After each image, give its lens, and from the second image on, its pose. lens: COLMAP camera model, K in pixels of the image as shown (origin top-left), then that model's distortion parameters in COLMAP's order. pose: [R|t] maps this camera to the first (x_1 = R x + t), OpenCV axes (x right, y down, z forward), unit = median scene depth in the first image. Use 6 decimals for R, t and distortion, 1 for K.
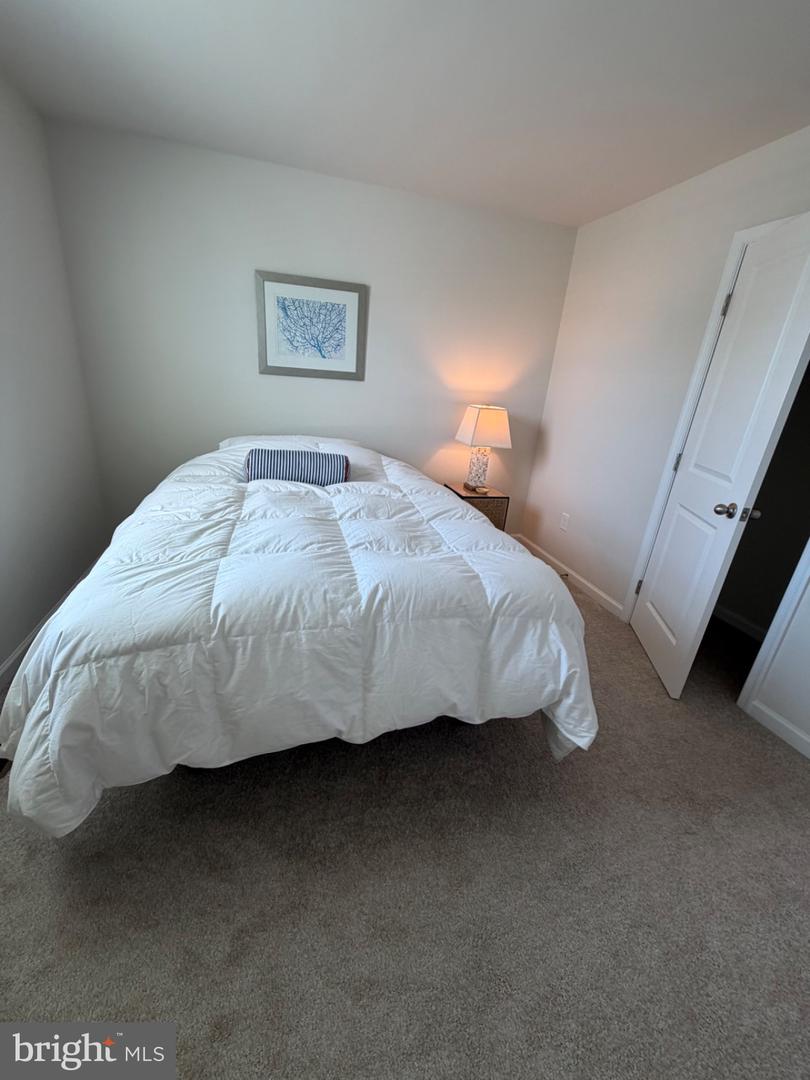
lens RADIAL K [[431.7, 0, 405.0], [0, 431.7, 537.3], [0, 0, 1]] dist [0.001847, 0.000593]
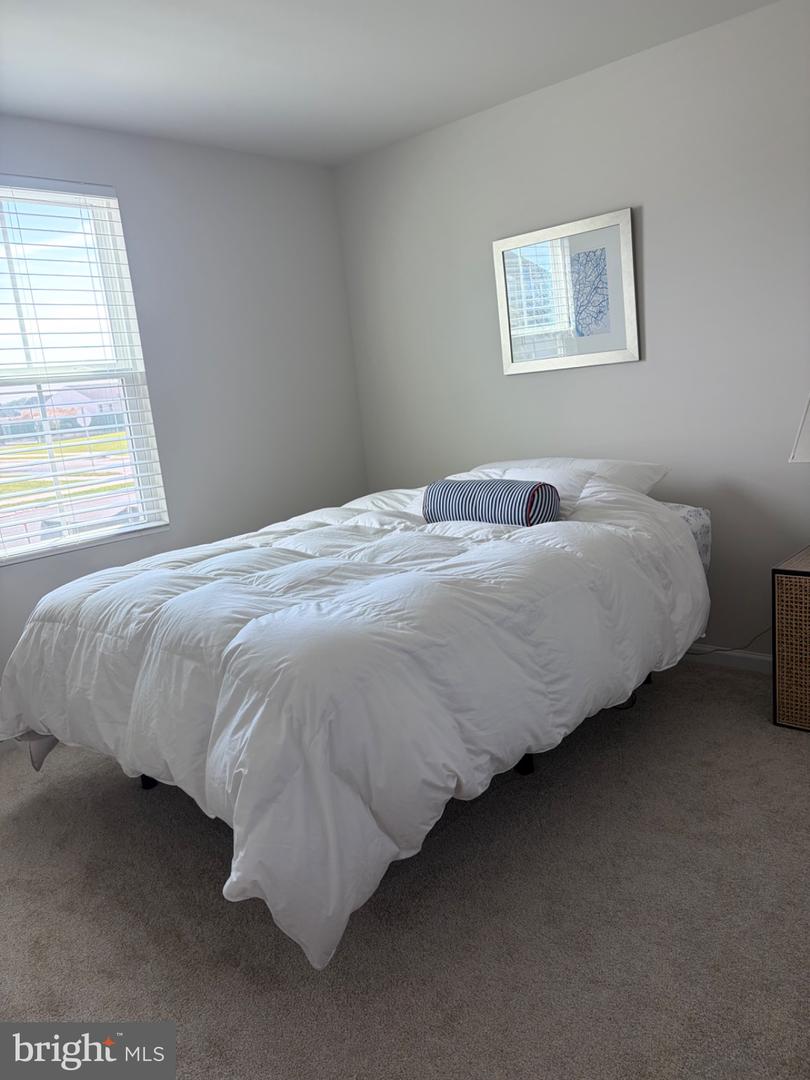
lens RADIAL K [[810.2, 0, 405.0], [0, 810.2, 540.0], [0, 0, 1]] dist [0.096996, -0.121435]
pose [[0.509698, 0.039735, -0.859436, 1.603252], [-0.170731, 0.983738, -0.055772, -0.020888], [0.843243, 0.175159, 0.508193, 0.492941]]
